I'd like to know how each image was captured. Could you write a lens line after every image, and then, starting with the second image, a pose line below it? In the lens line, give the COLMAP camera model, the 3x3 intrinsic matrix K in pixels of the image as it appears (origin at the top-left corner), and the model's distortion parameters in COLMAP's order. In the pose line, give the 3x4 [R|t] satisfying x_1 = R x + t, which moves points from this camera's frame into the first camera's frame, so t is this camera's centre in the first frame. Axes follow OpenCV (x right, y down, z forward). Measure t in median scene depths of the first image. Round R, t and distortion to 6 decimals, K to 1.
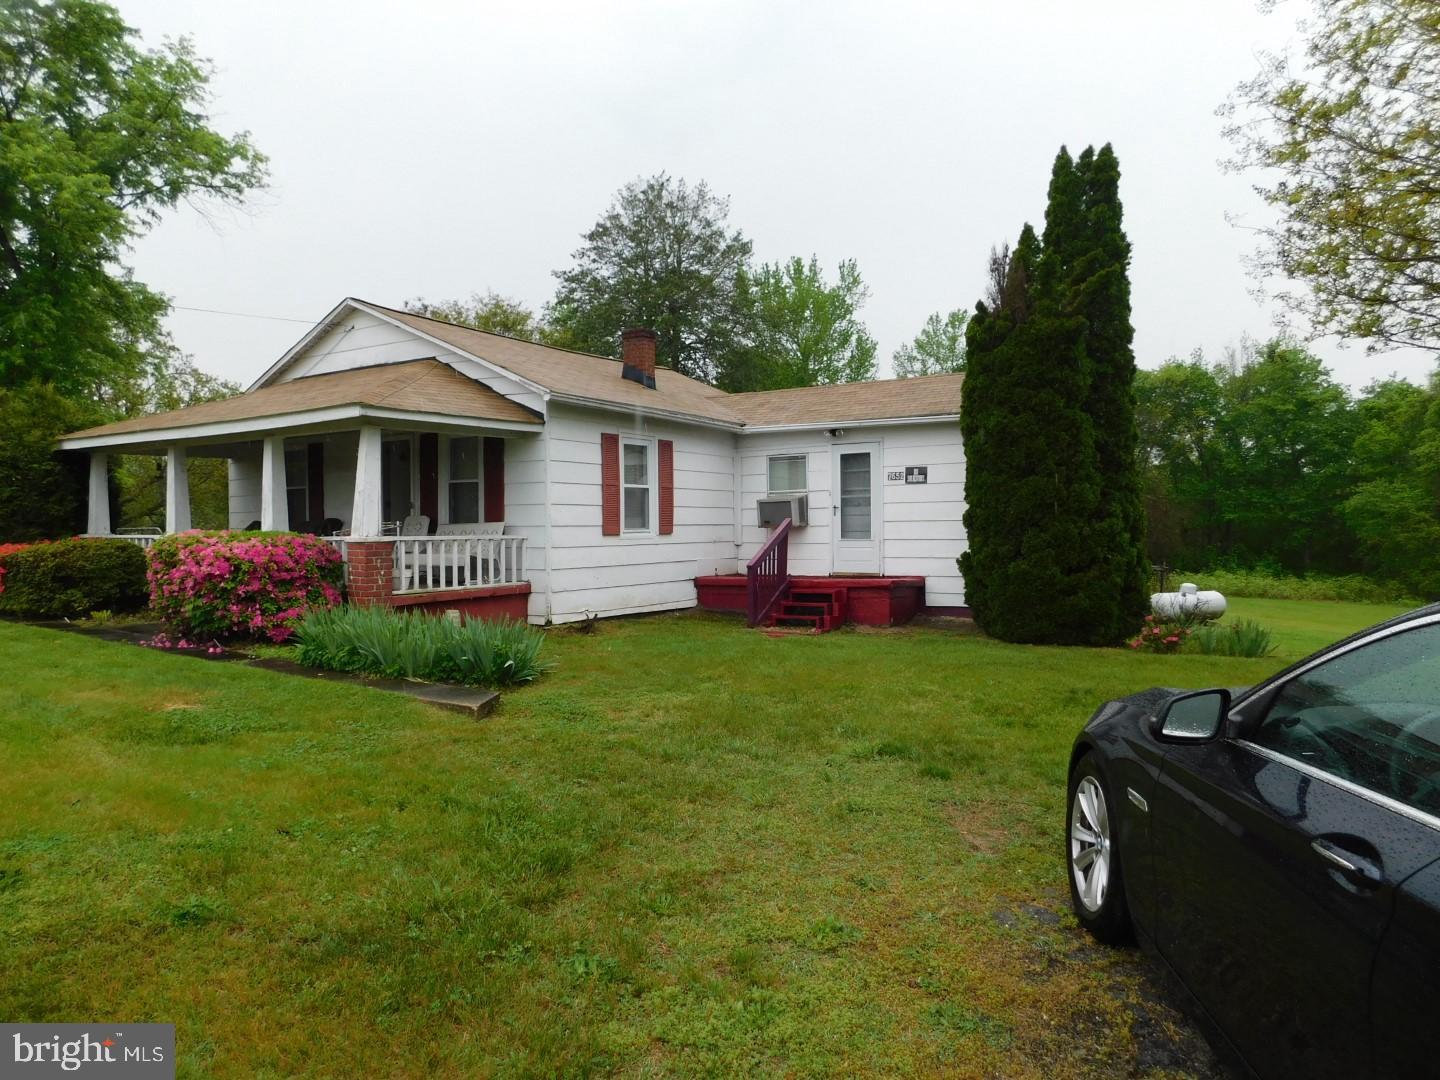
lens RADIAL K [[980.6, 0, 729.8], [0, 980.6, 540.8], [0, 0, 1]] dist [-0.039550, 0.033827]
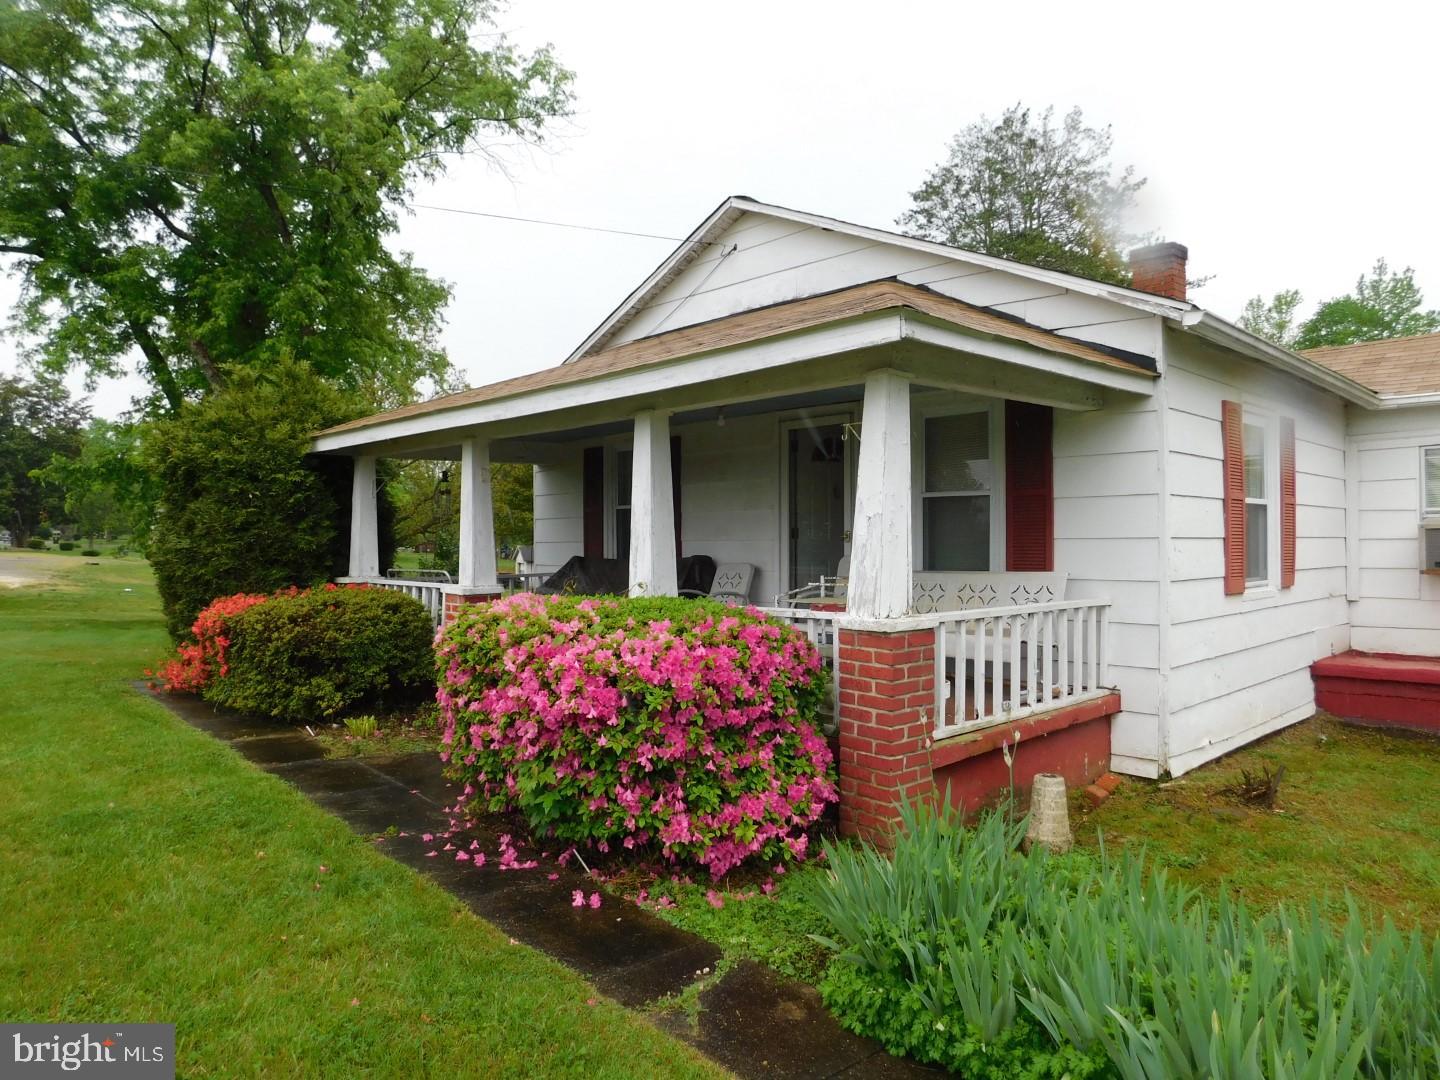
lens RADIAL K [[980.6, 0, 730.5], [0, 980.6, 537.3], [0, 0, 1]] dist [-0.039550, 0.033827]
pose [[0.973134, 0.001687, -0.230233, -0.245172], [-0.005888, 0.999828, -0.017560, -0.023674], [0.230164, 0.018443, 0.972977, 0.396350]]
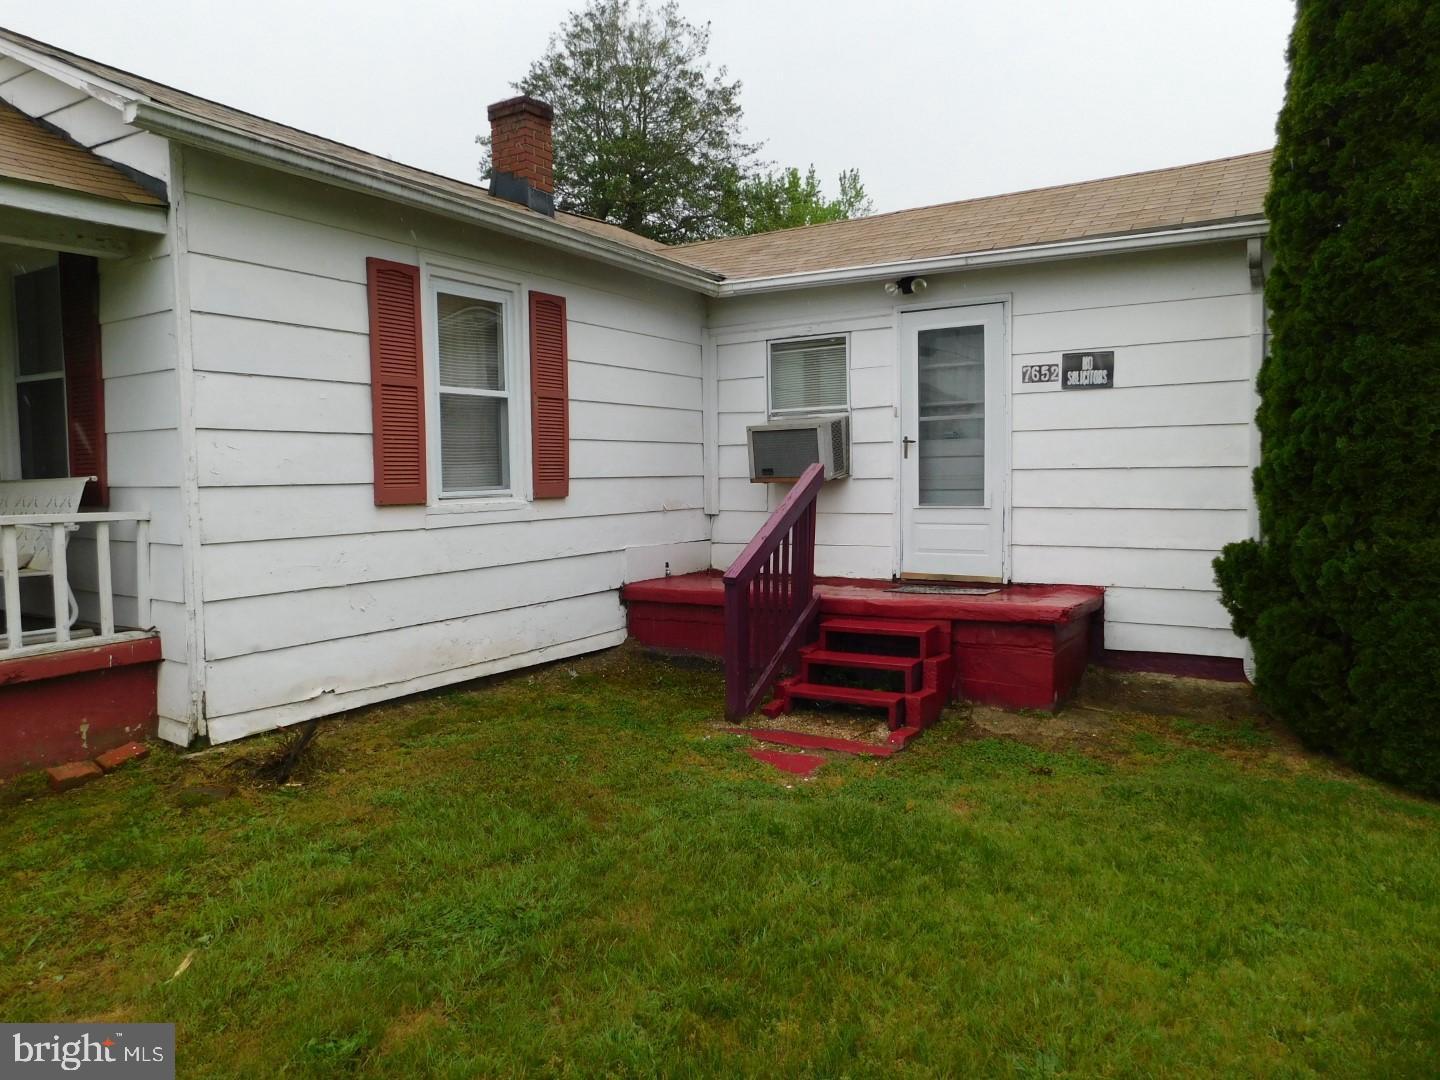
lens RADIAL K [[980.6, 0, 721.7], [0, 980.6, 534.2], [0, 0, 1]] dist [-0.039550, 0.033827]
pose [[0.999994, -0.003476, 0.000772, 0.015237], [0.003433, 0.998768, 0.049508, -0.012680], [-0.000943, -0.049505, 0.998773, 0.536184]]
